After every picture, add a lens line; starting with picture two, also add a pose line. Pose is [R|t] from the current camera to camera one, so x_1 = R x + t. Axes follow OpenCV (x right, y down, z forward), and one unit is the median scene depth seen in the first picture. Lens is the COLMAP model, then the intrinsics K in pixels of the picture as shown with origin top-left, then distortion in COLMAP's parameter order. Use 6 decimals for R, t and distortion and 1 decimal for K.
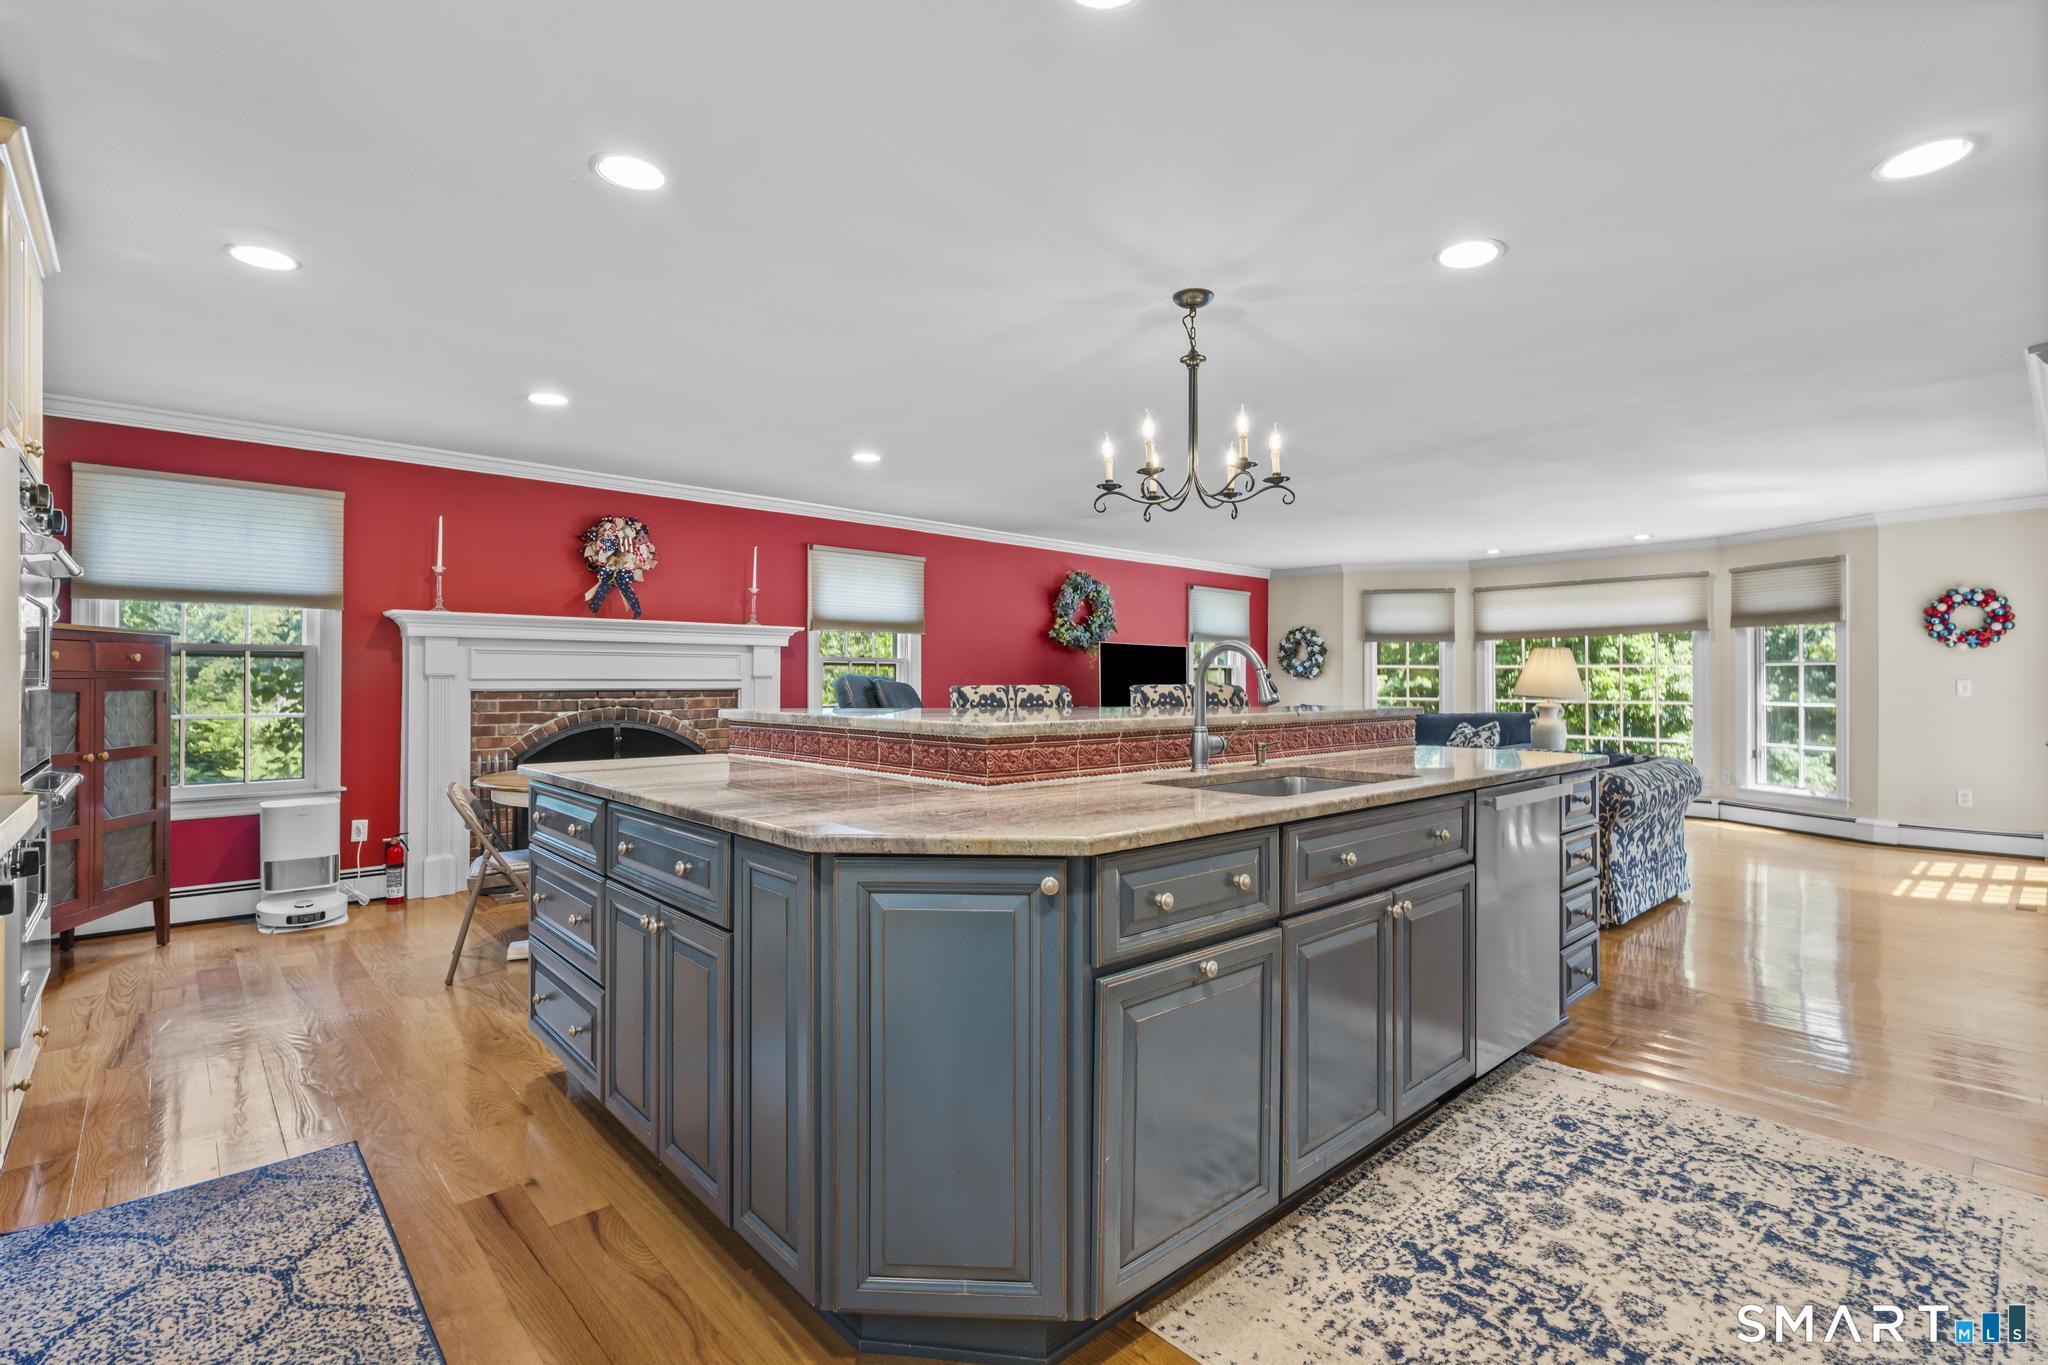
lens RADIAL K [[937.1, 0, 1027.4], [0, 937.1, 674.1], [0, 0, 1]] dist [0.002769, 0.001157]
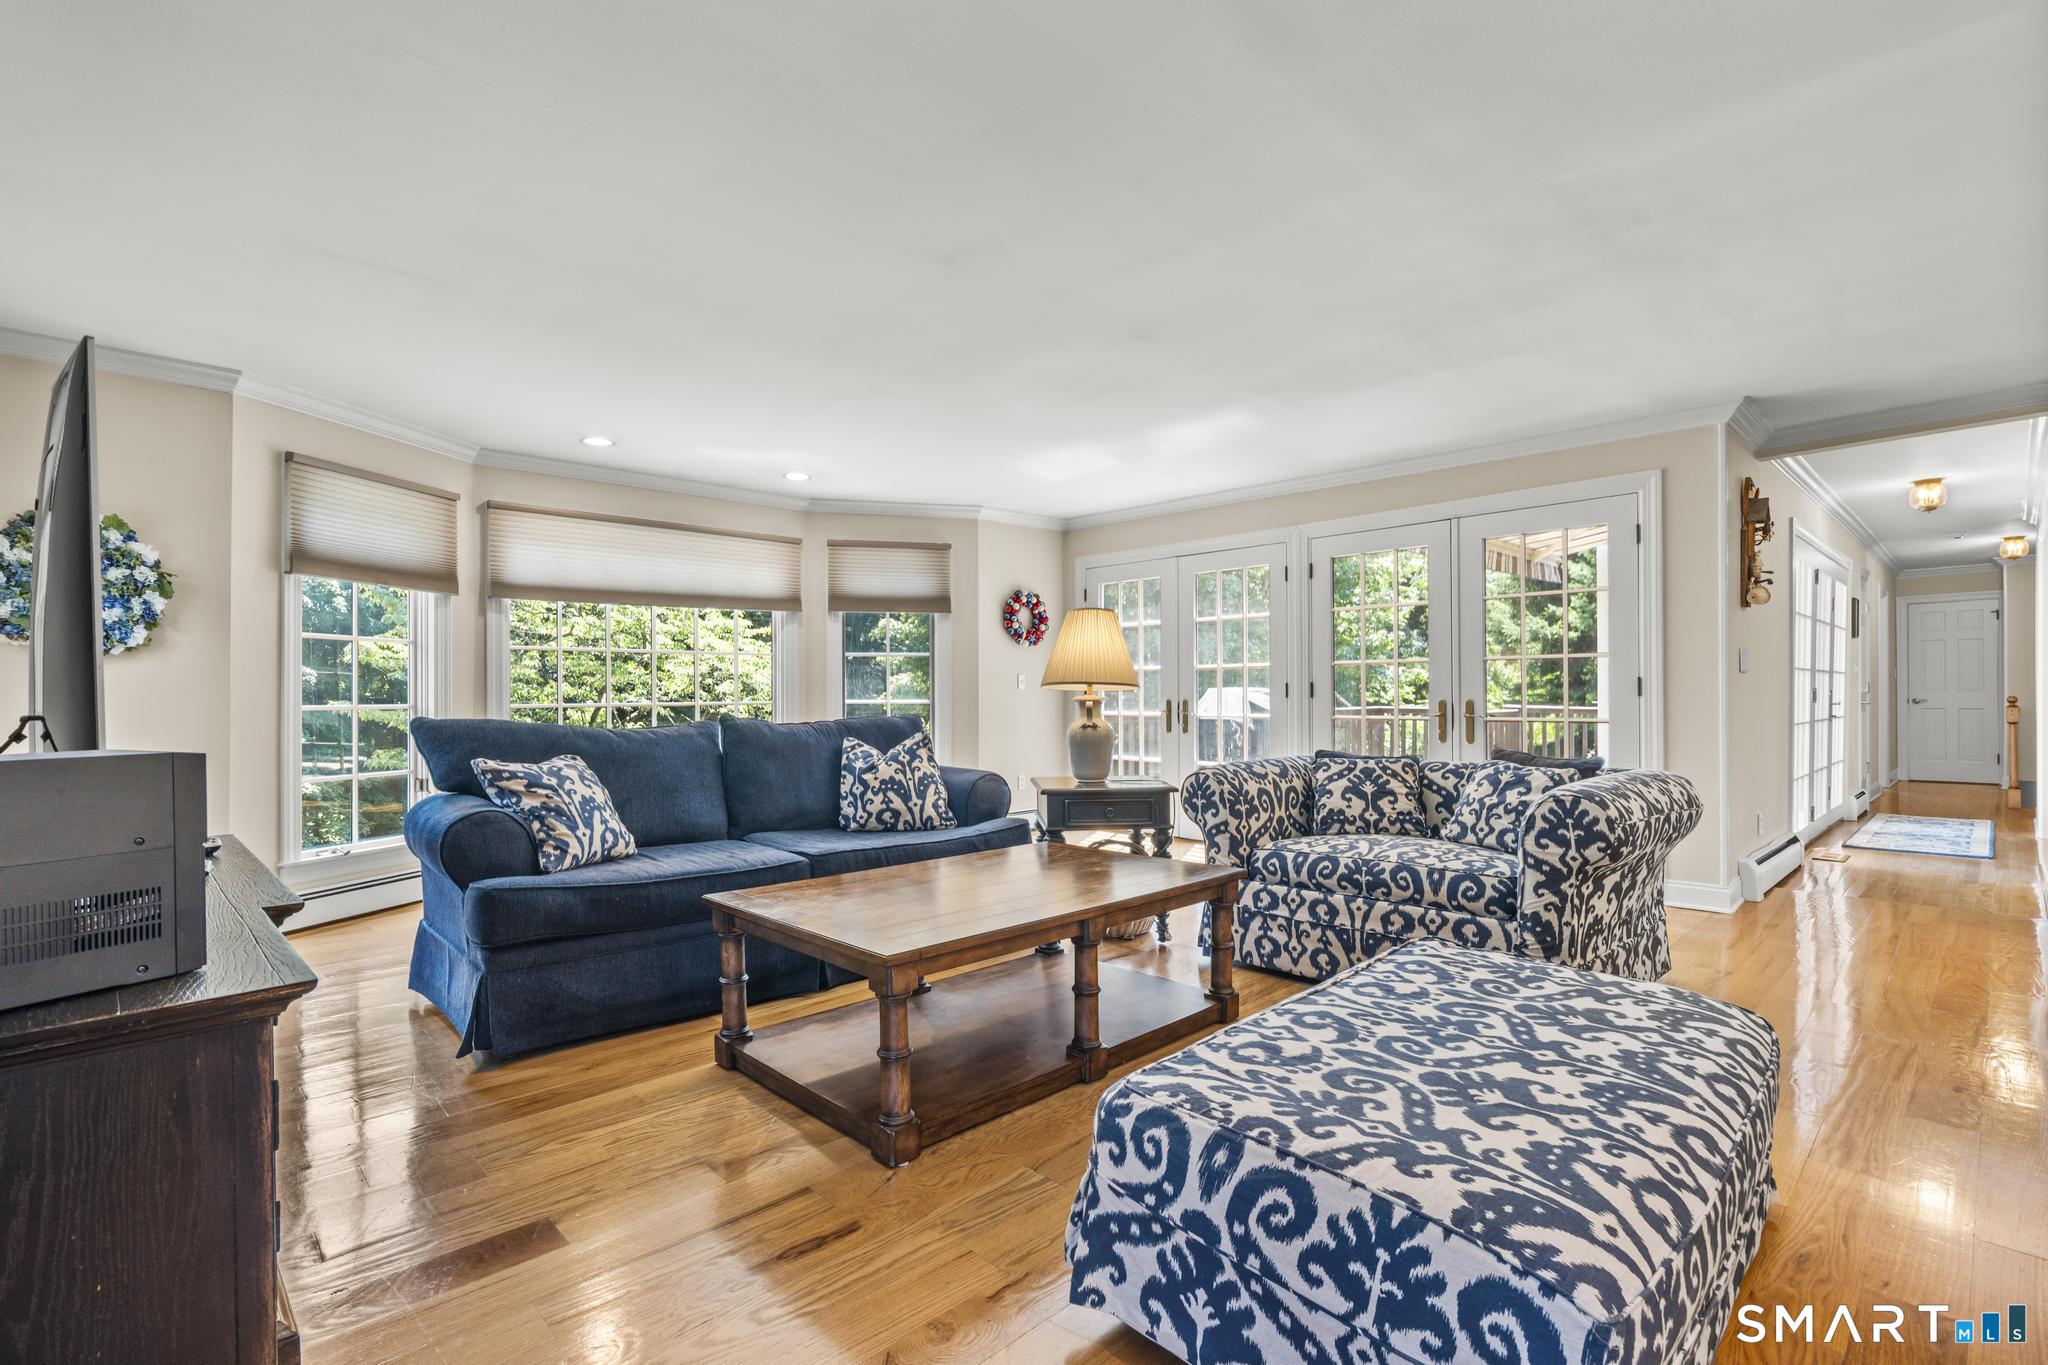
lens RADIAL K [[937.1, 0, 1029.9], [0, 937.1, 693.9], [0, 0, 1]] dist [0.002769, 0.001157]
pose [[-0.012164, -0.000005, 0.999926, -0.306197], [-0.002406, 0.999997, -0.000024, 0.090147], [-0.999923, -0.002406, -0.012164, 3.139711]]
